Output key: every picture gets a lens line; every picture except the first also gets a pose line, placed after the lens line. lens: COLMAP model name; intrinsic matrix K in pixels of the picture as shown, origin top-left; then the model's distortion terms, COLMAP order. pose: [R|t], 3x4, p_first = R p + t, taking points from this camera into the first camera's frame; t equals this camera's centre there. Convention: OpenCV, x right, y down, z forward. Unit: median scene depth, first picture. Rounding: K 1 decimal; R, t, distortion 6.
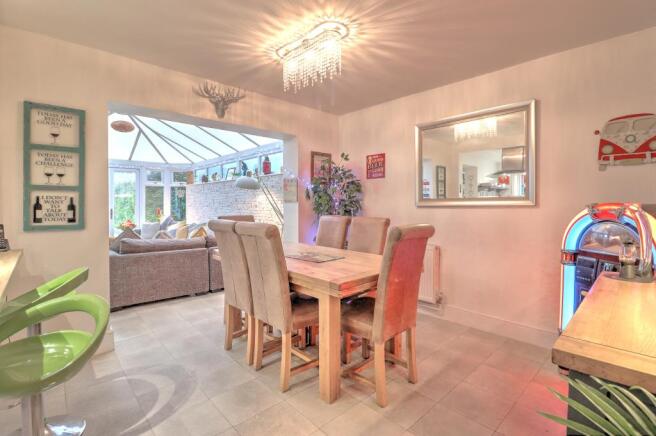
lens RADIAL K [[311.9, 0, 336.6], [0, 311.9, 209.6], [0, 0, 1]] dist [-0.010888, -0.000602]
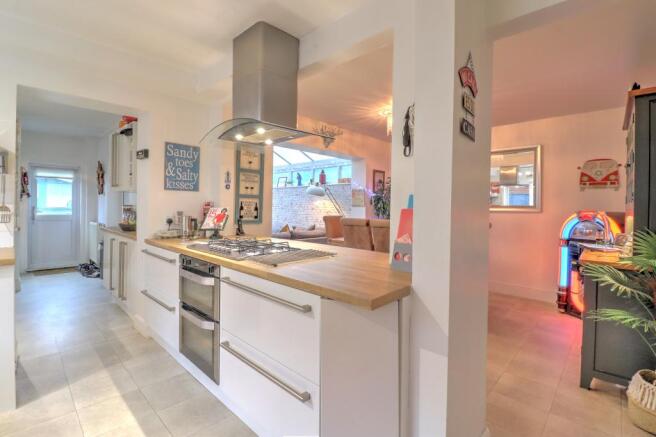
lens RADIAL K [[302.7, 0, 329.5], [0, 302.7, 209.4], [0, 0, 1]] dist [-0.019819, -0.000459]
pose [[0.998966, 0.014192, 0.043187, -0.418954], [-0.013776, 0.999856, -0.009900, 0.004571], [-0.043322, 0.009295, 0.999018, -0.401227]]
